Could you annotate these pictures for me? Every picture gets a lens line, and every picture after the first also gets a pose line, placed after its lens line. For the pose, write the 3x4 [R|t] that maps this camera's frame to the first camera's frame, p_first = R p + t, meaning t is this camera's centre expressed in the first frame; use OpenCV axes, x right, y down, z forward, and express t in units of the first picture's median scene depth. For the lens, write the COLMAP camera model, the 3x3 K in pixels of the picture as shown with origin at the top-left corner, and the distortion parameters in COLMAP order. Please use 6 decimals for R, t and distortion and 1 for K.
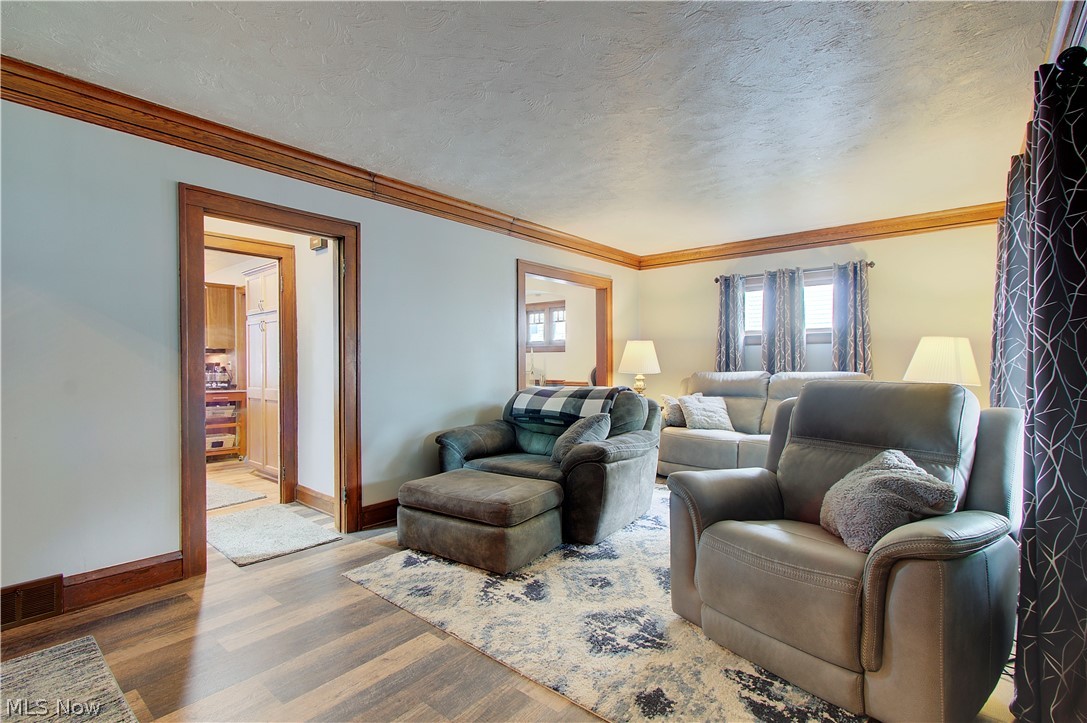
lens RADIAL K [[508.7, 0, 535.6], [0, 508.7, 360.0], [0, 0, 1]] dist [0.004844, 0.000981]
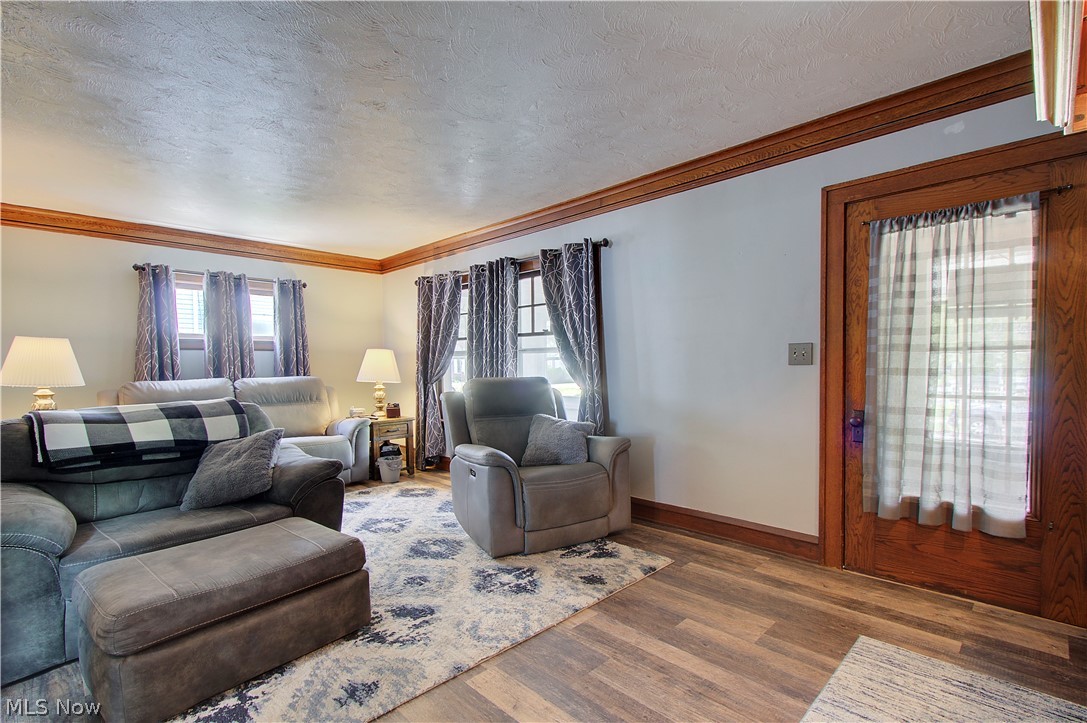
lens RADIAL K [[508.7, 0, 535.9], [0, 508.7, 365.9], [0, 0, 1]] dist [0.004844, 0.000981]
pose [[0.079426, 0.002184, 0.996838, -0.868425], [0.004196, 0.999988, -0.002525, 0.008451], [-0.996832, 0.004383, 0.079416, 0.671996]]
